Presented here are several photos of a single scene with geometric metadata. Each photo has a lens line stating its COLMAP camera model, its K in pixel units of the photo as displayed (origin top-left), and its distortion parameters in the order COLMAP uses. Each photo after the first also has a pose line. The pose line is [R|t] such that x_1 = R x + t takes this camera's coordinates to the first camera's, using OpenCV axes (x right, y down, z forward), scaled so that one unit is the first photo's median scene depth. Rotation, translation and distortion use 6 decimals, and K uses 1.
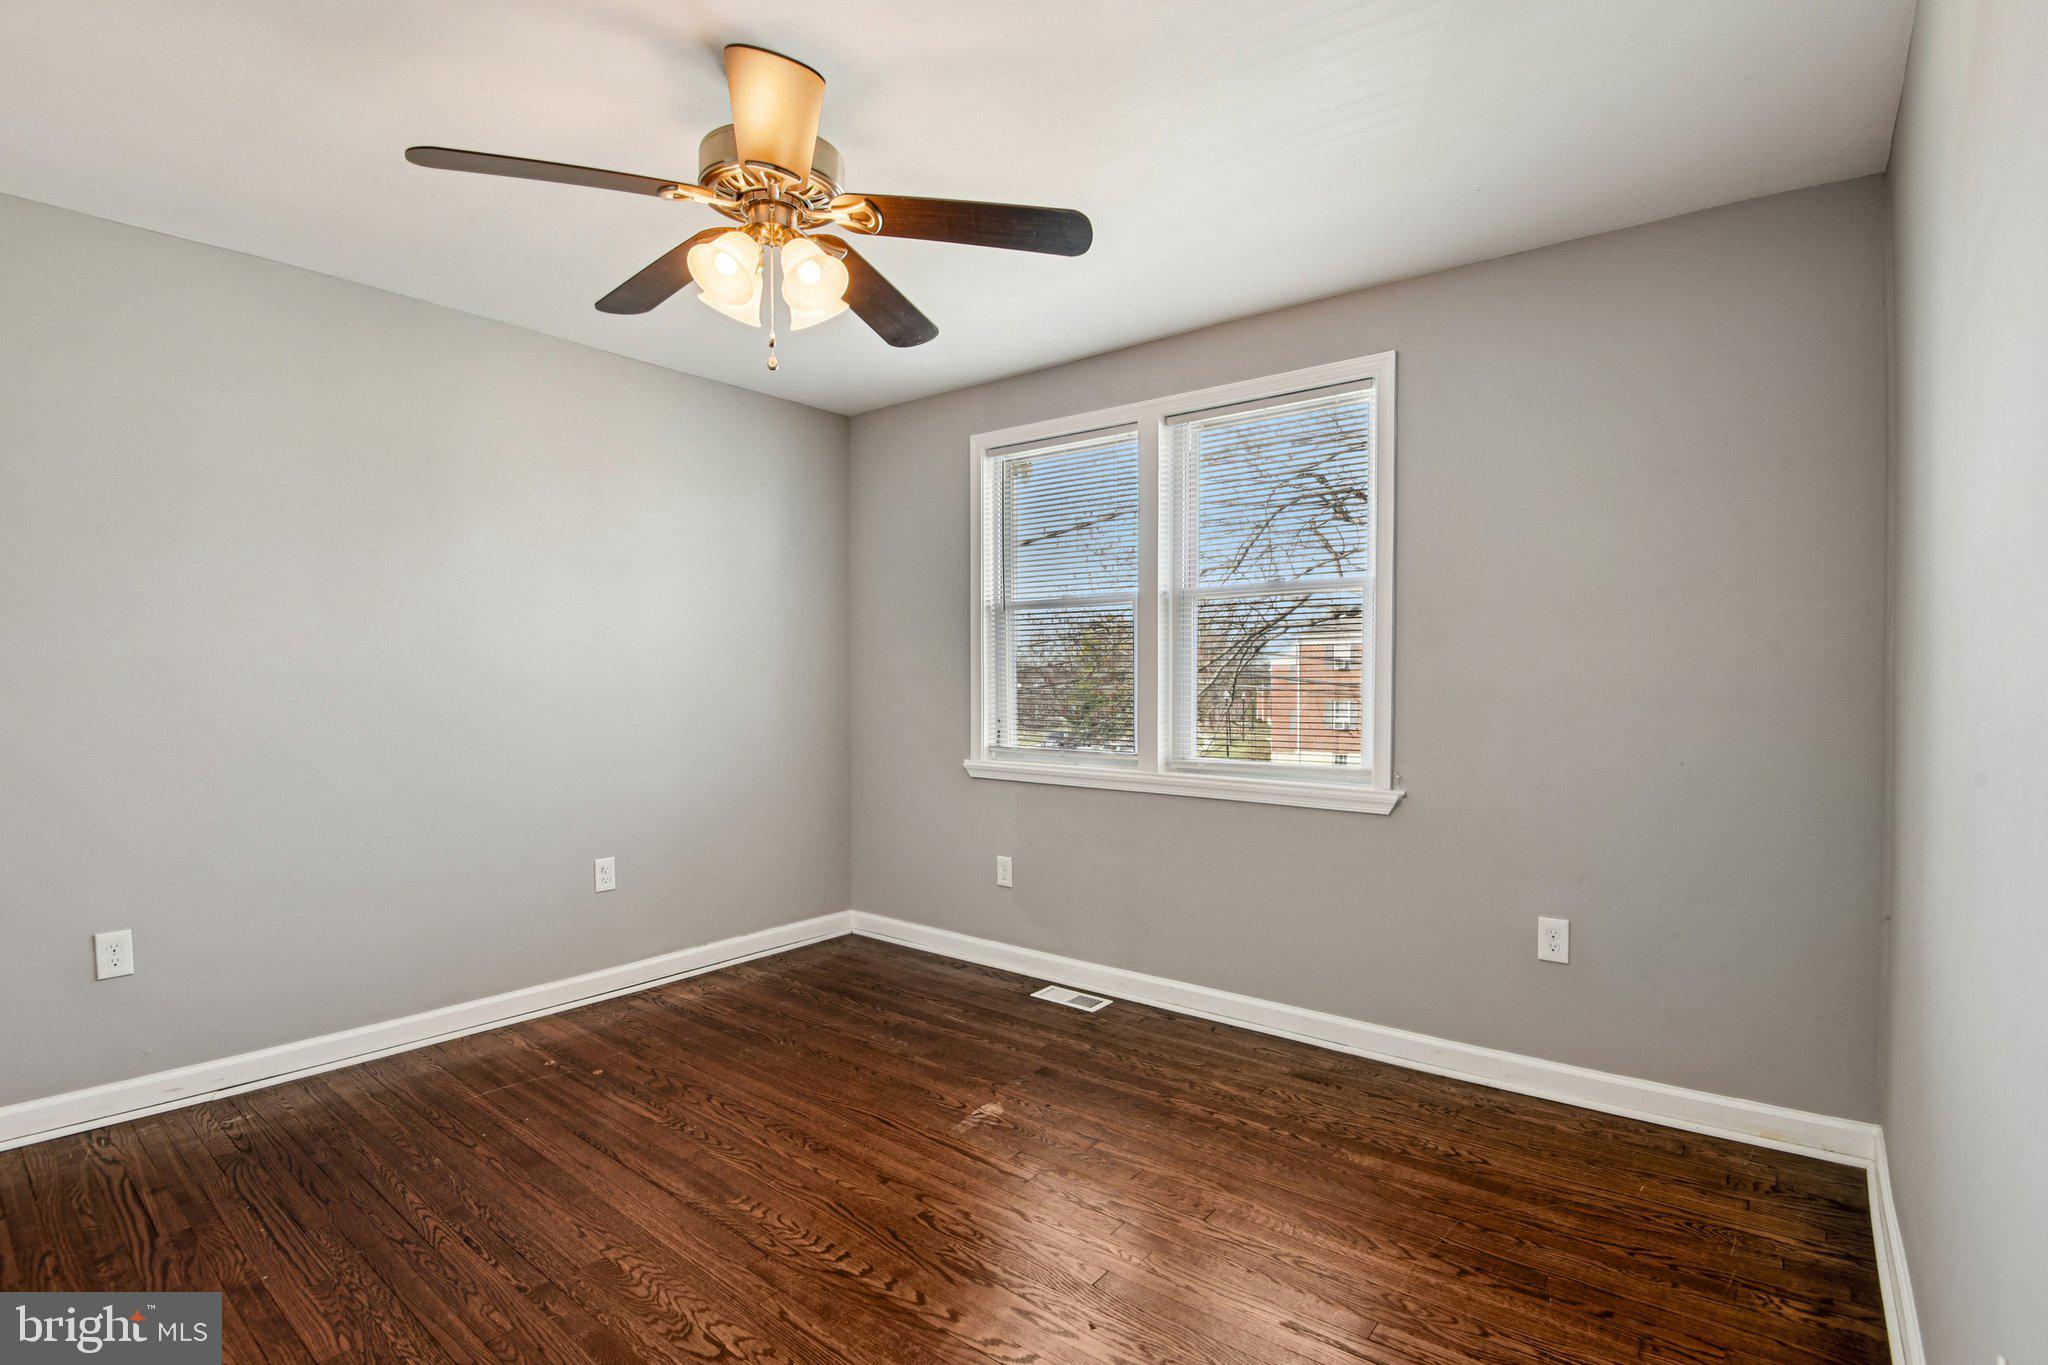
lens RADIAL K [[962.8, 0, 1068.4], [0, 962.8, 700.6], [0, 0, 1]] dist [-0.025214, -0.012113]
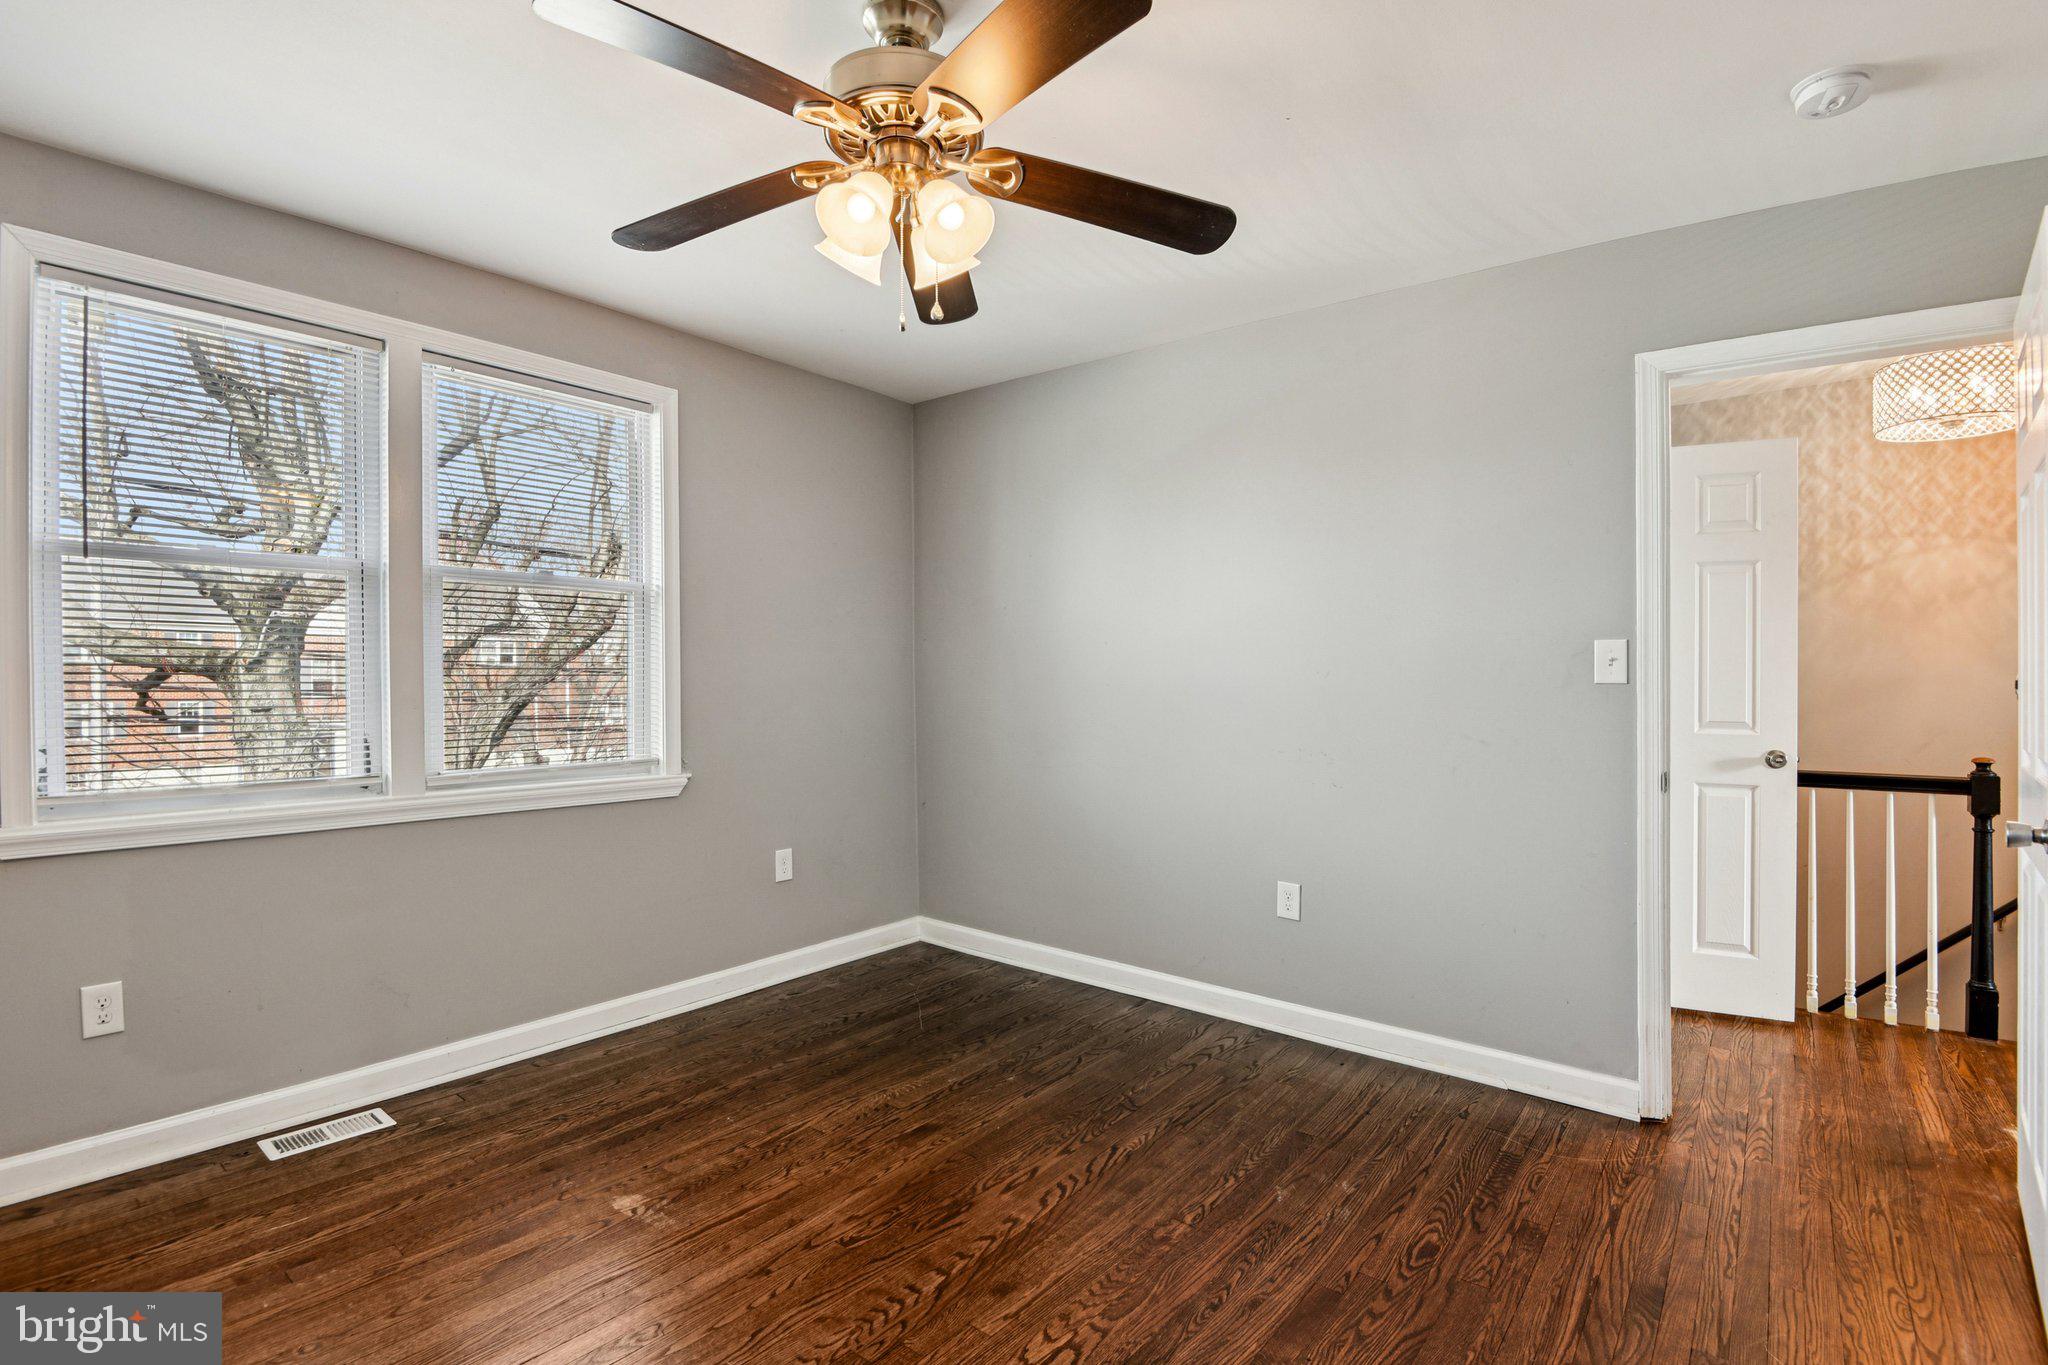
lens RADIAL K [[962.8, 0, 973.6], [0, 962.8, 690.3], [0, 0, 1]] dist [-0.025214, -0.012113]
pose [[0.016857, -0.000714, 0.999858, -0.789067], [0.014314, 0.999897, 0.000473, -0.001763], [-0.999755, 0.014304, 0.016865, 0.618921]]
